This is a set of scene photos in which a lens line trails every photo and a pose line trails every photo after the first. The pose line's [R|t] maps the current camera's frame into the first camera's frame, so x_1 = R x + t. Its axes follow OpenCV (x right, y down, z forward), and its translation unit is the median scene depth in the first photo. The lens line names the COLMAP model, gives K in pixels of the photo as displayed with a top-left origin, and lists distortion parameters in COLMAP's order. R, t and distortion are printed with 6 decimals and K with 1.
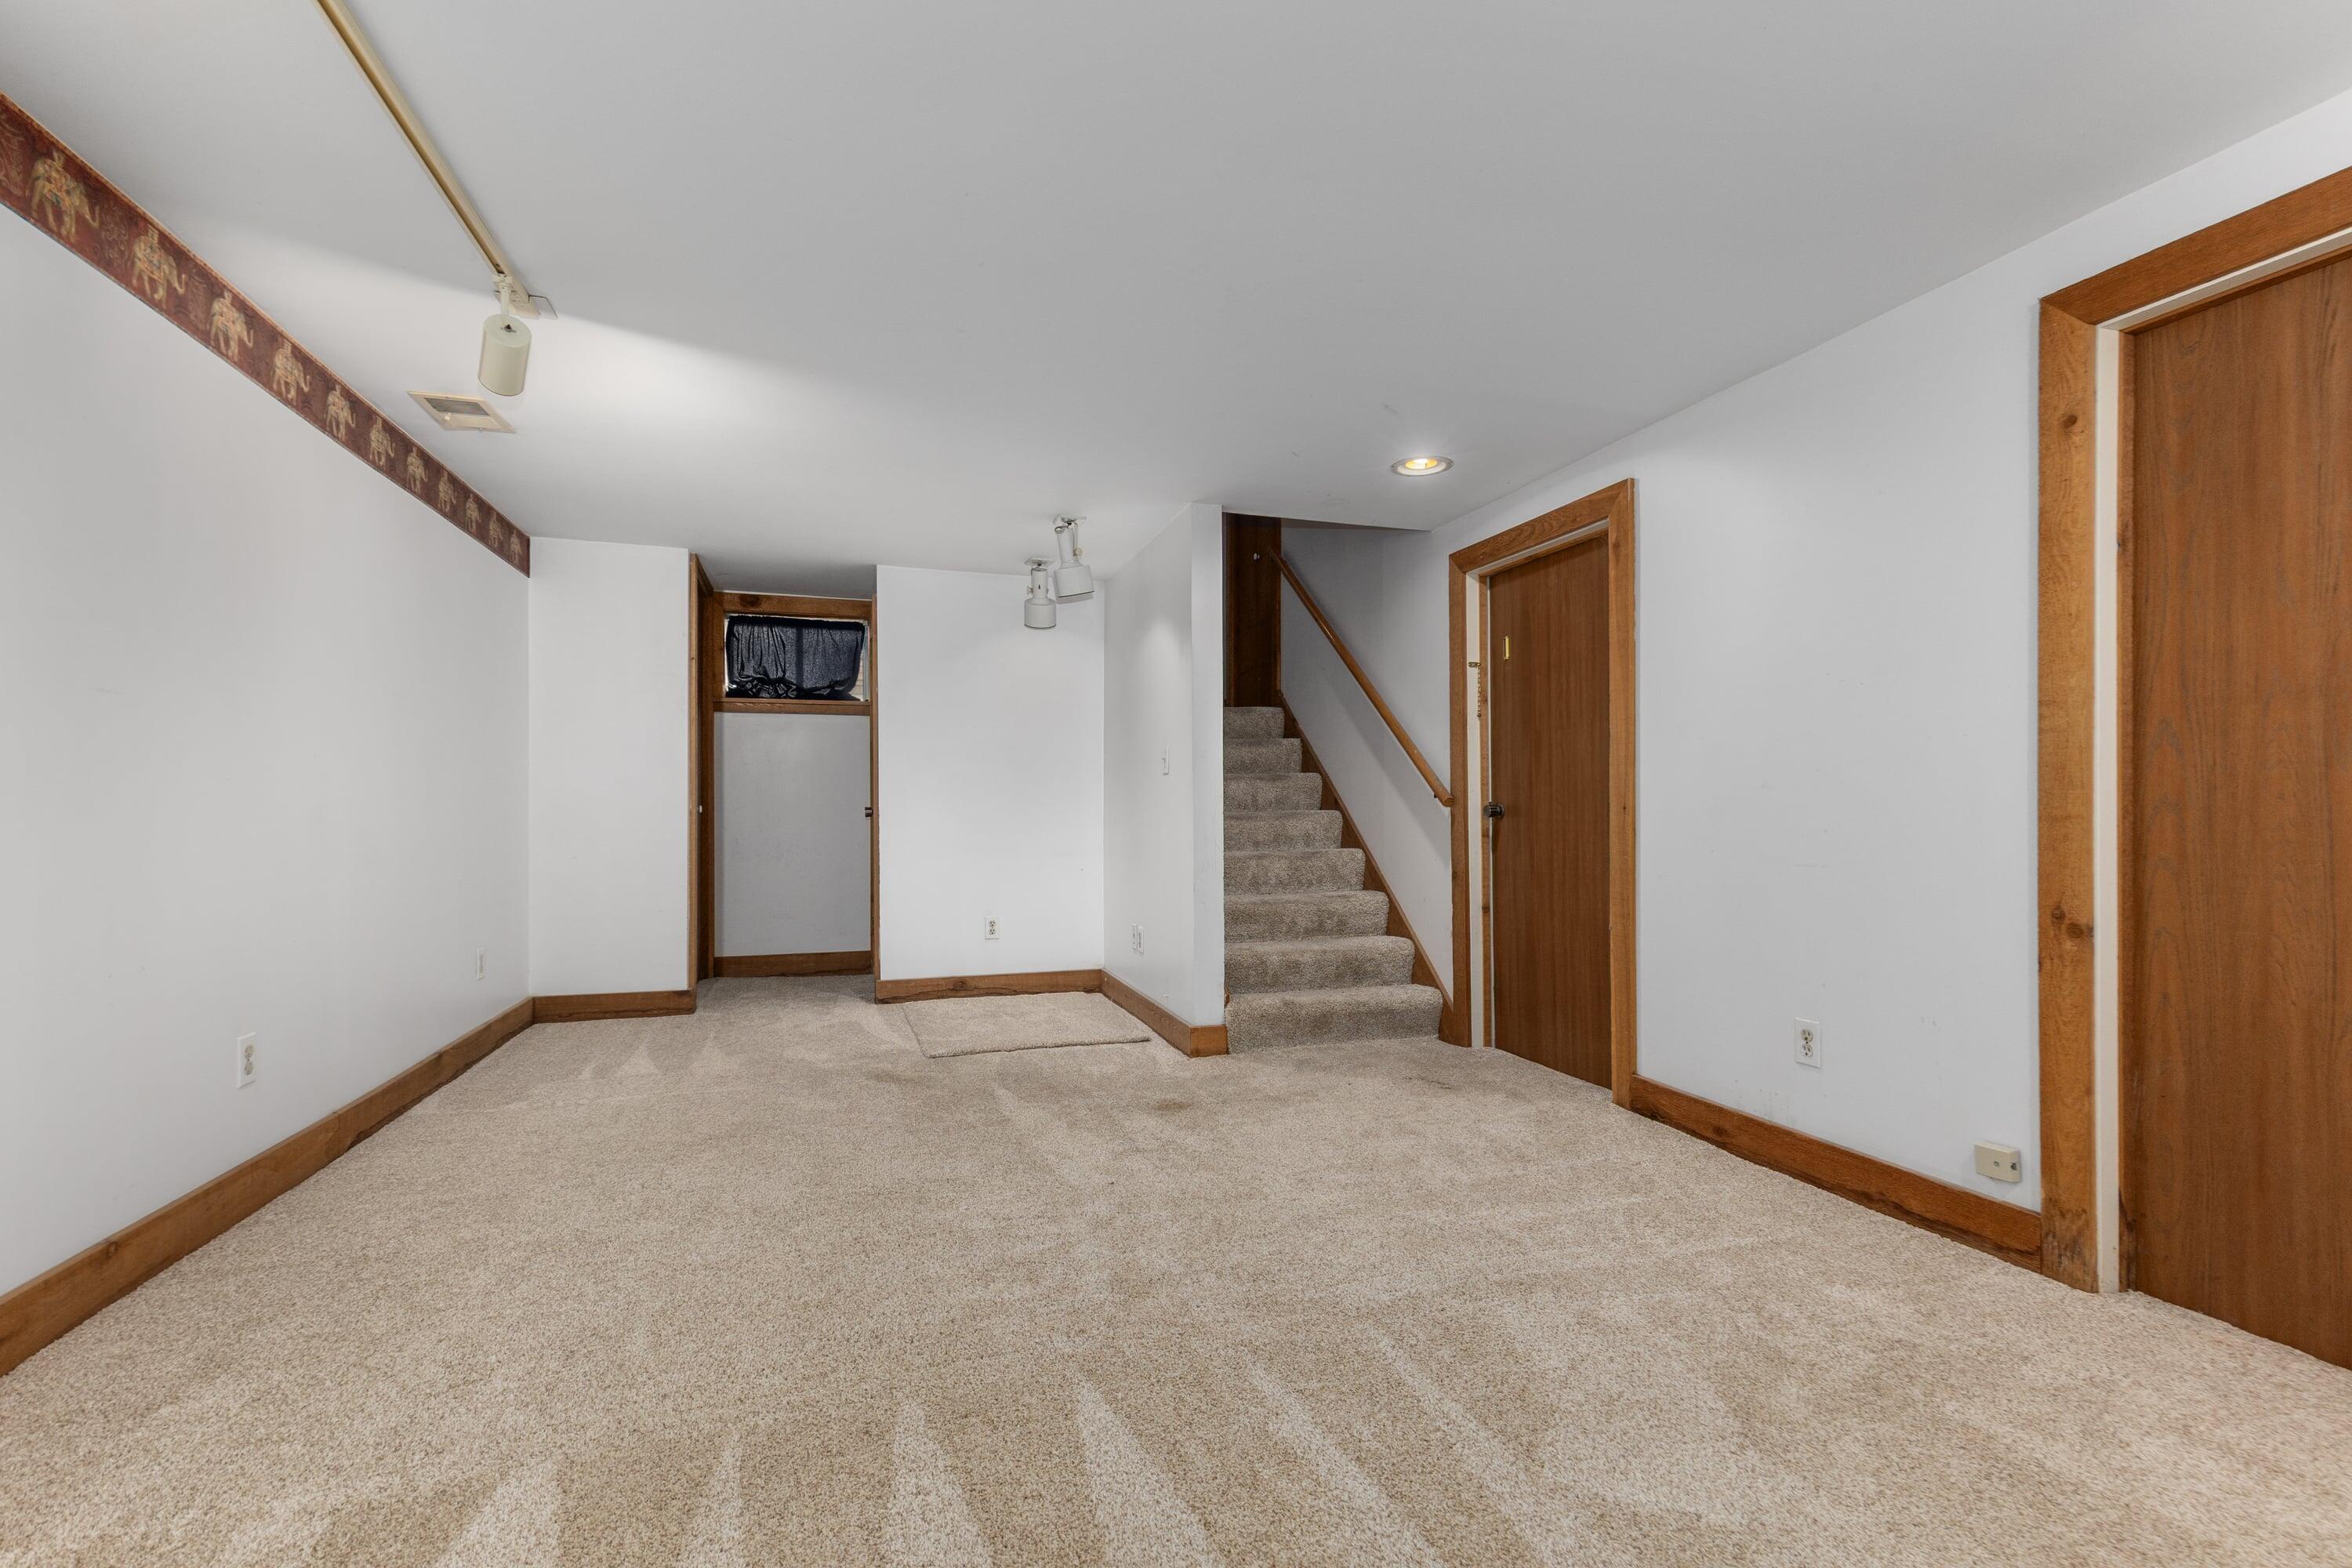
lens RADIAL K [[1089.5, 0, 1176.4], [0, 1089.5, 795.8], [0, 0, 1]] dist [0.013322, 0.000064]
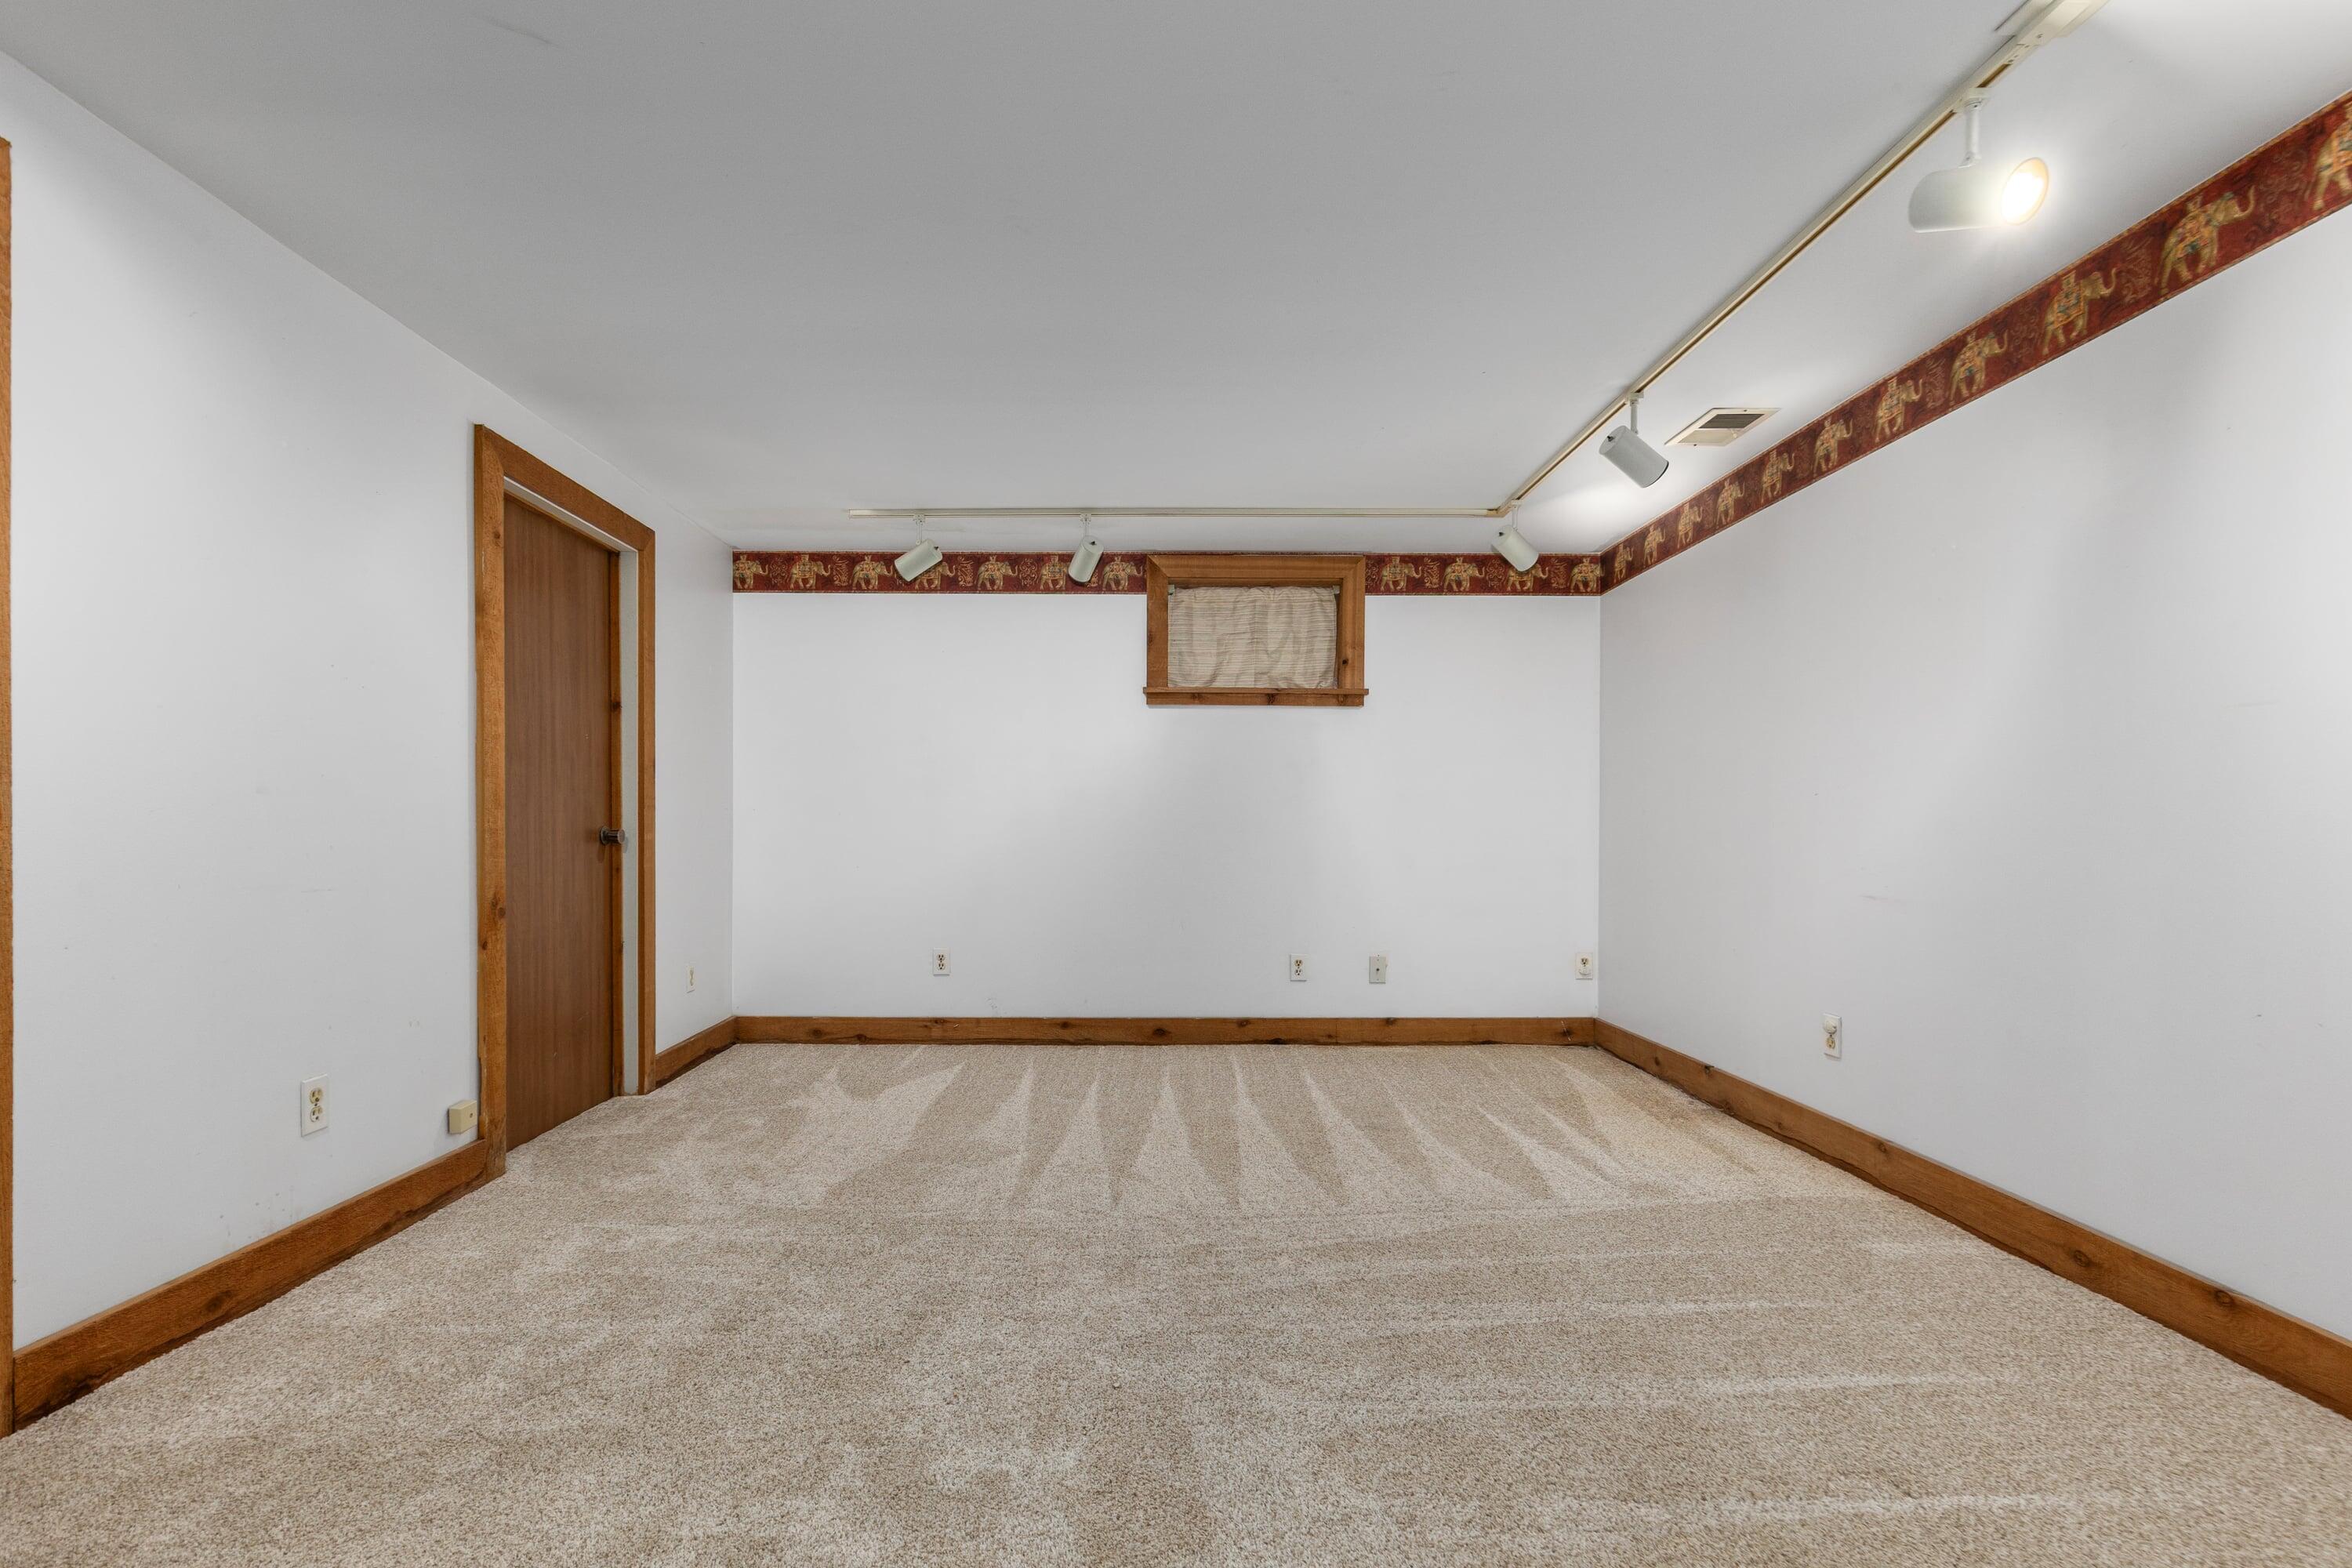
lens RADIAL K [[1089.5, 0, 1175.9], [0, 1089.5, 799.0], [0, 0, 1]] dist [0.013322, 0.000064]
pose [[-0.957793, 0.008480, 0.287334, -0.327346], [-0.000112, 0.999554, -0.029874, 0.021949], [-0.287459, -0.028645, -0.957364, 1.838410]]
